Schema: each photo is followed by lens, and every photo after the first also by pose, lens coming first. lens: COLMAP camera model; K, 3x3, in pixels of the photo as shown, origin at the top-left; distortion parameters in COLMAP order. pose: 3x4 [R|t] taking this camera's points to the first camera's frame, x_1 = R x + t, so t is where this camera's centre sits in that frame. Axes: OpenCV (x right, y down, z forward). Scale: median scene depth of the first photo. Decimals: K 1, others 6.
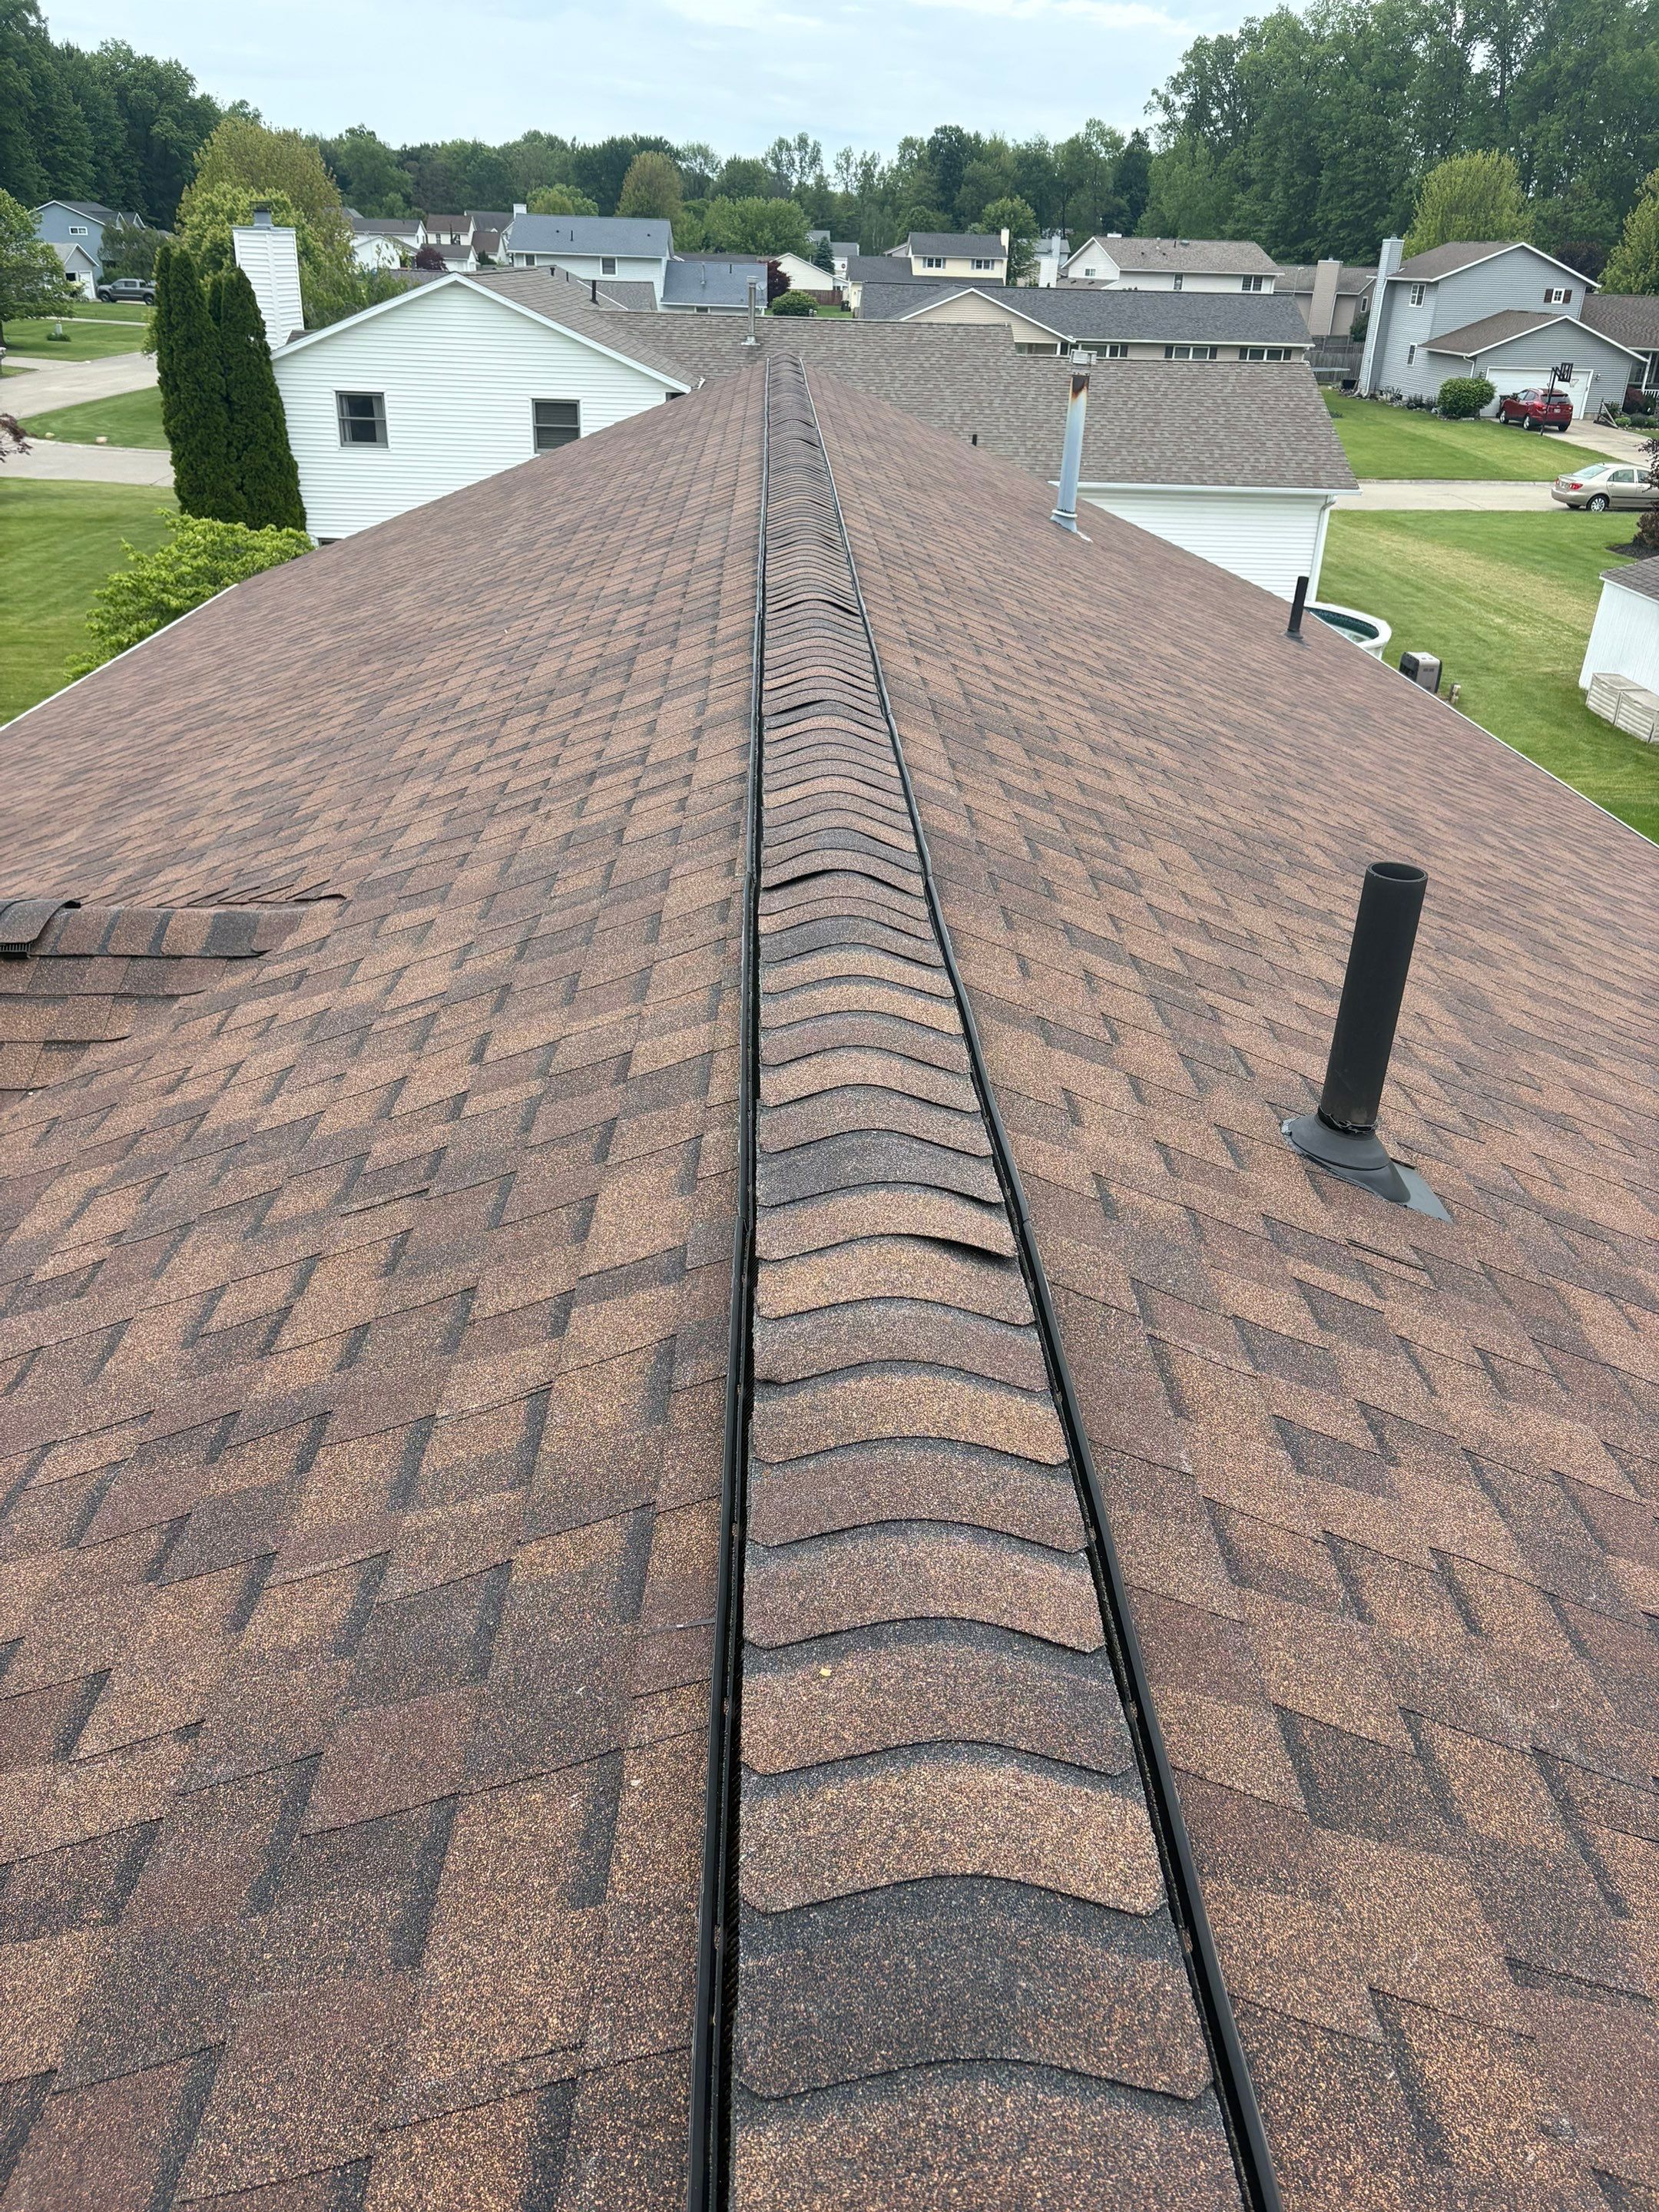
lens RADIAL K [[1691.2, 0, 839.0], [0, 1691.2, 1096.5], [0, 0, 1]] dist [0.007114, 0.001581]
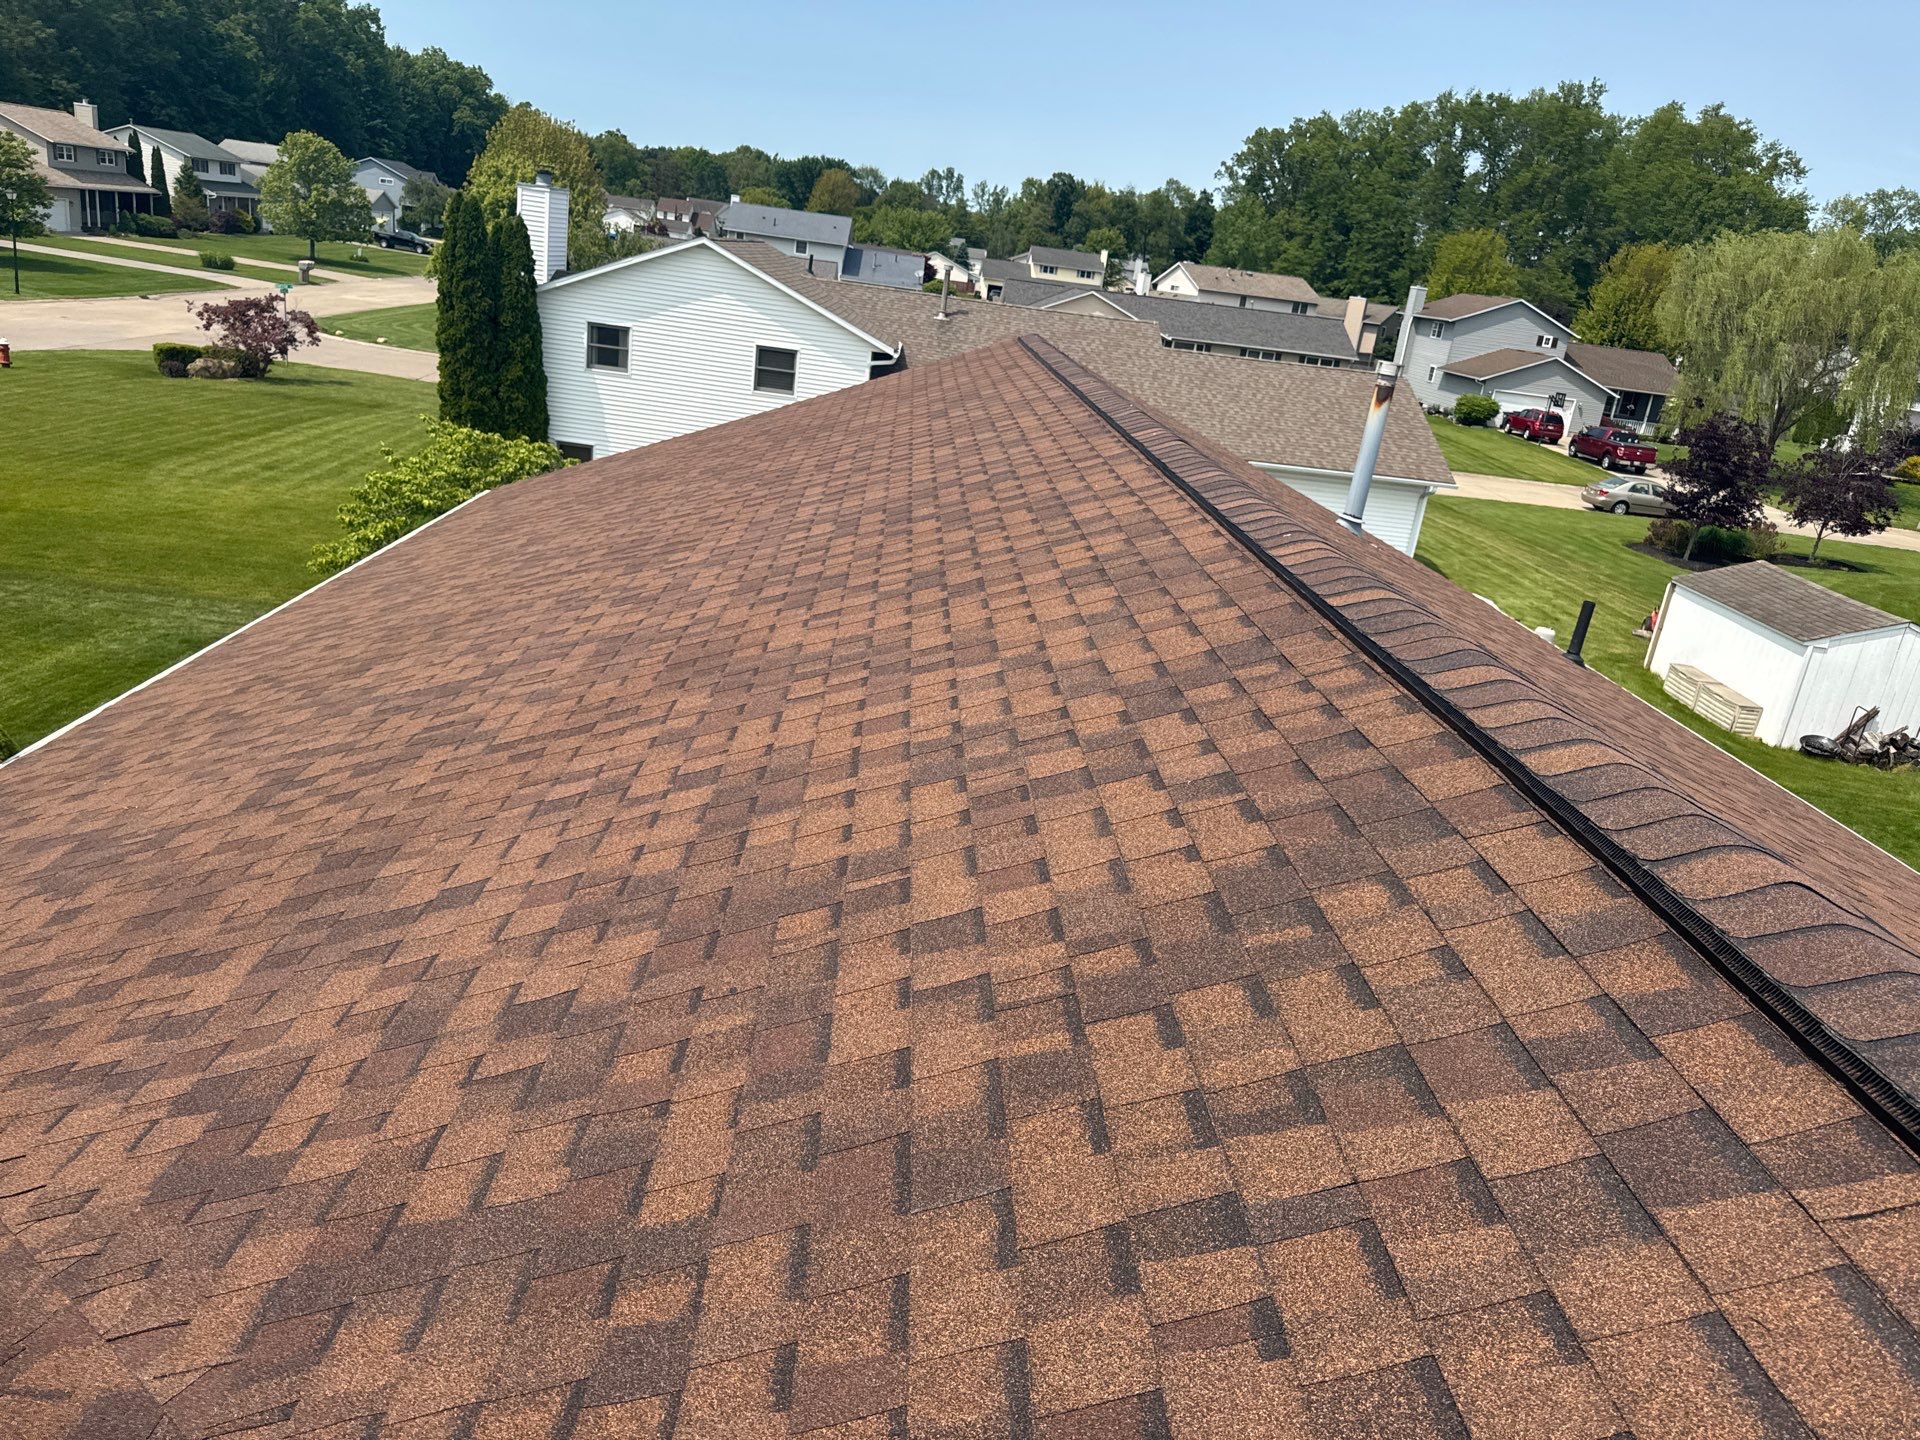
lens RADIAL K [[1360.7, 0, 960.0], [0, 1360.7, 720.0], [0, 0, 1]] dist [0.013247, -0.011288]
pose [[0.995876, 0.087169, 0.025157, -0.010072], [-0.083045, 0.987476, -0.134143, -0.010062], [-0.036535, 0.131500, 0.990643, 0.023396]]
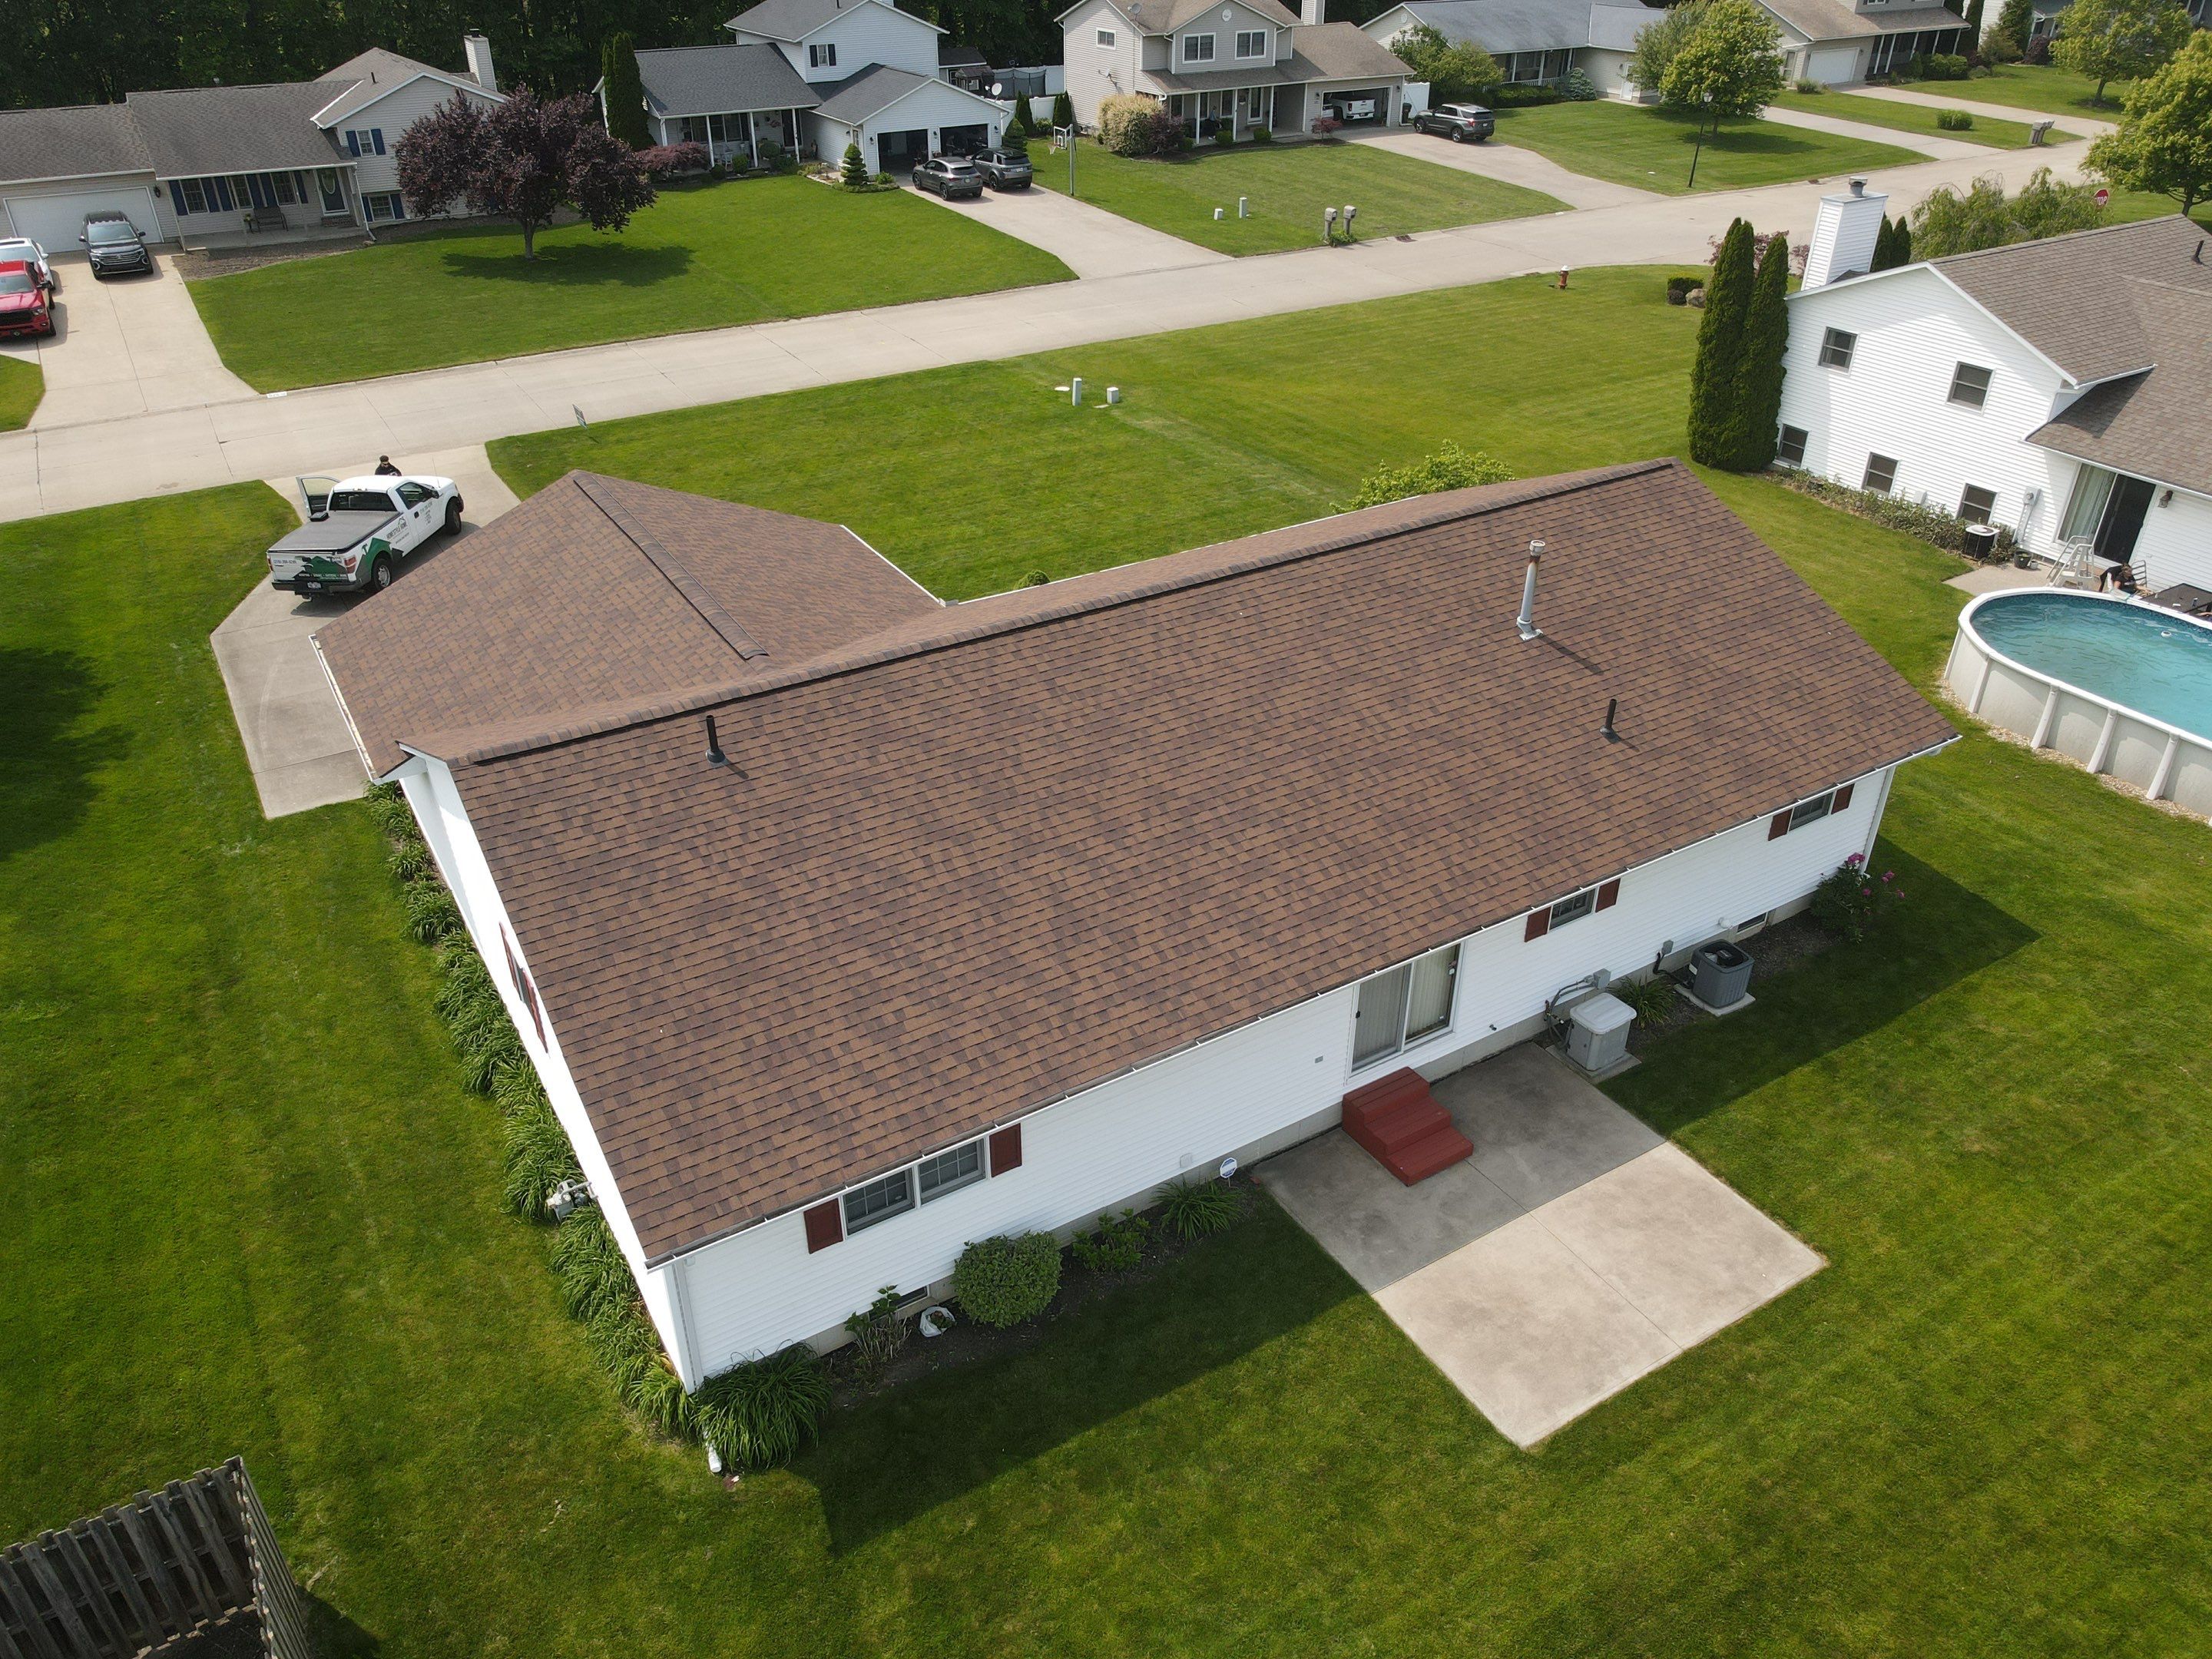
lens RADIAL K [[1611.0, 0, 1103.7], [0, 1611.0, 816.5], [0, 0, 1]] dist [-0.008714, -0.000894]
pose [[0.491464, 0.418453, -0.763780, 0.128821], [-0.367854, 0.894673, 0.253464, -0.041948], [0.789396, 0.156391, 0.593629, -0.034133]]
